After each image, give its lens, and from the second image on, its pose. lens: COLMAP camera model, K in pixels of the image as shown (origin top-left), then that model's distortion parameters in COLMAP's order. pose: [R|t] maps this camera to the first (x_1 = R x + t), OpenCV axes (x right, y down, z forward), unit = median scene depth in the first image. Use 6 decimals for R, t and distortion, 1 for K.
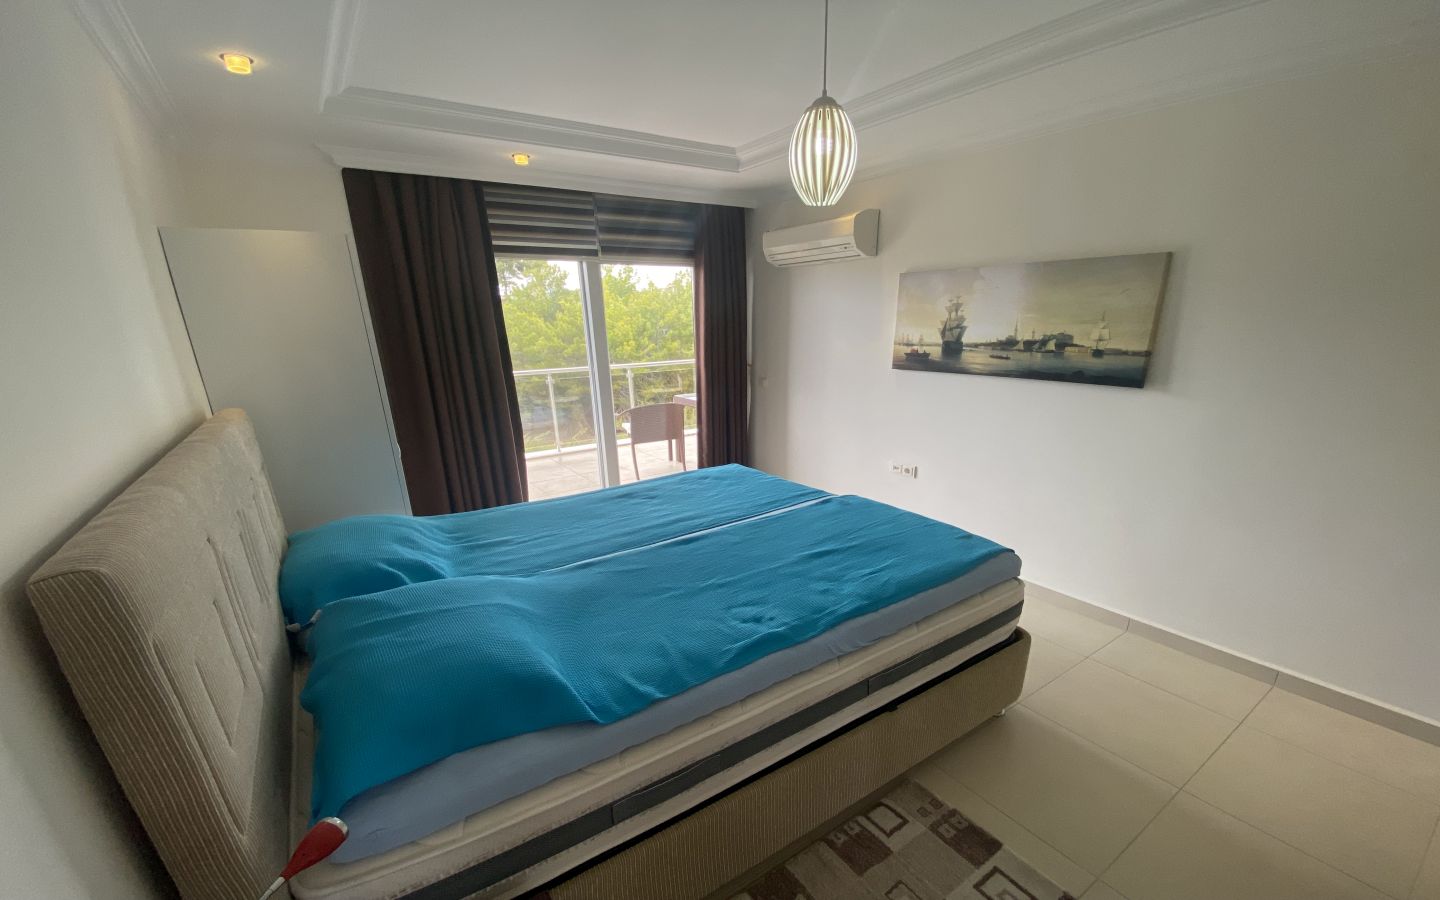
lens RADIAL K [[584.5, 0, 714.9], [0, 584.5, 489.6], [0, 0, 1]] dist [0.001342, -0.013147]
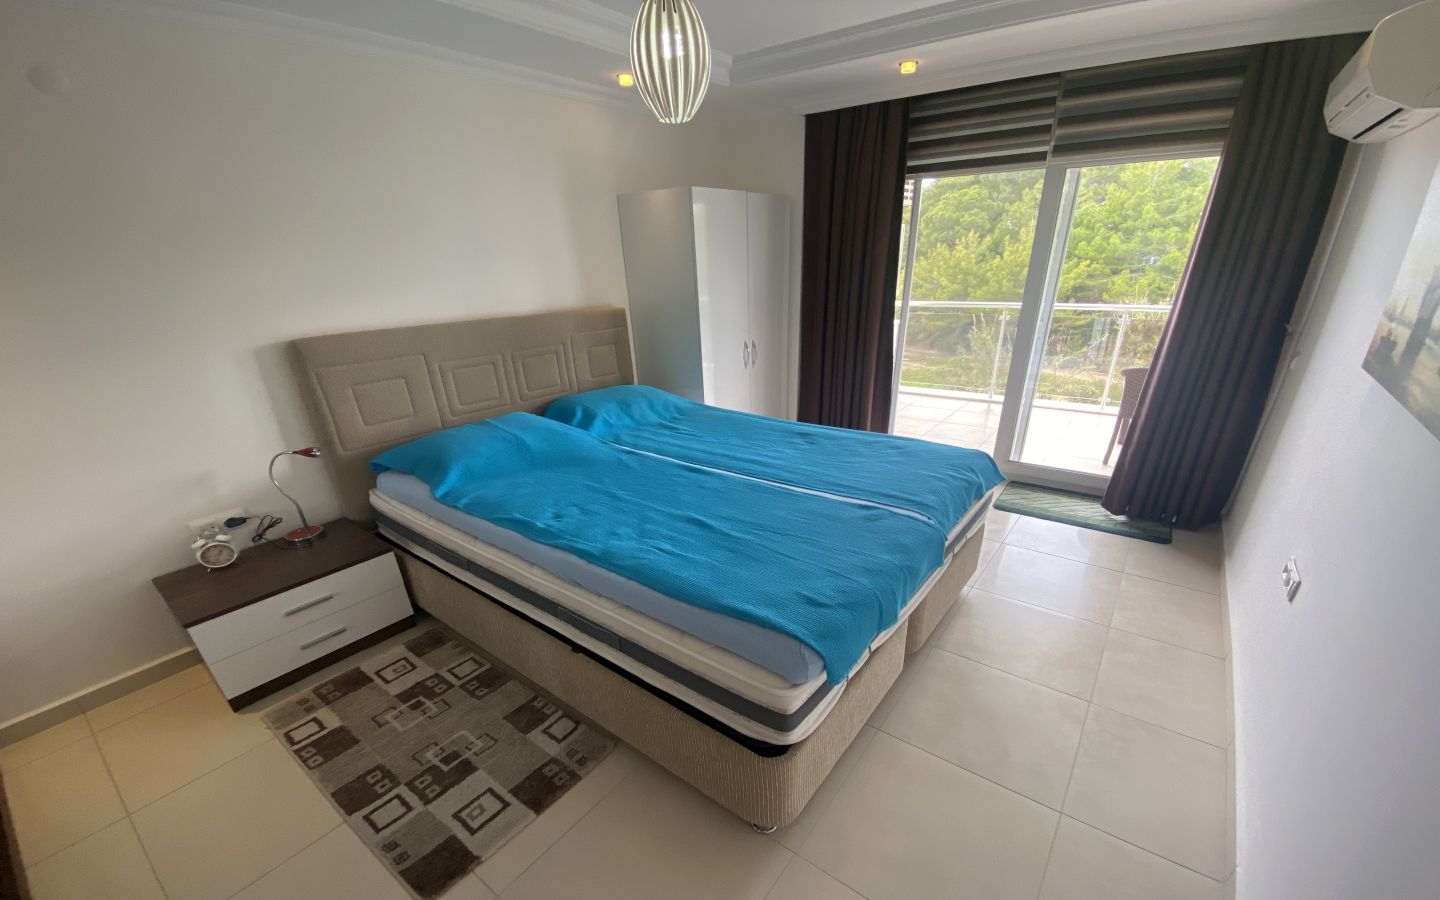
lens RADIAL K [[564.9, 0, 719.8], [0, 564.9, 513.7], [0, 0, 1]] dist [0.013208, -0.016093]
pose [[0.329149, 0.404286, -0.853354, 0.726706], [-0.246573, 0.909155, 0.335616, -0.164716], [0.911517, 0.099946, 0.398933, 0.496128]]
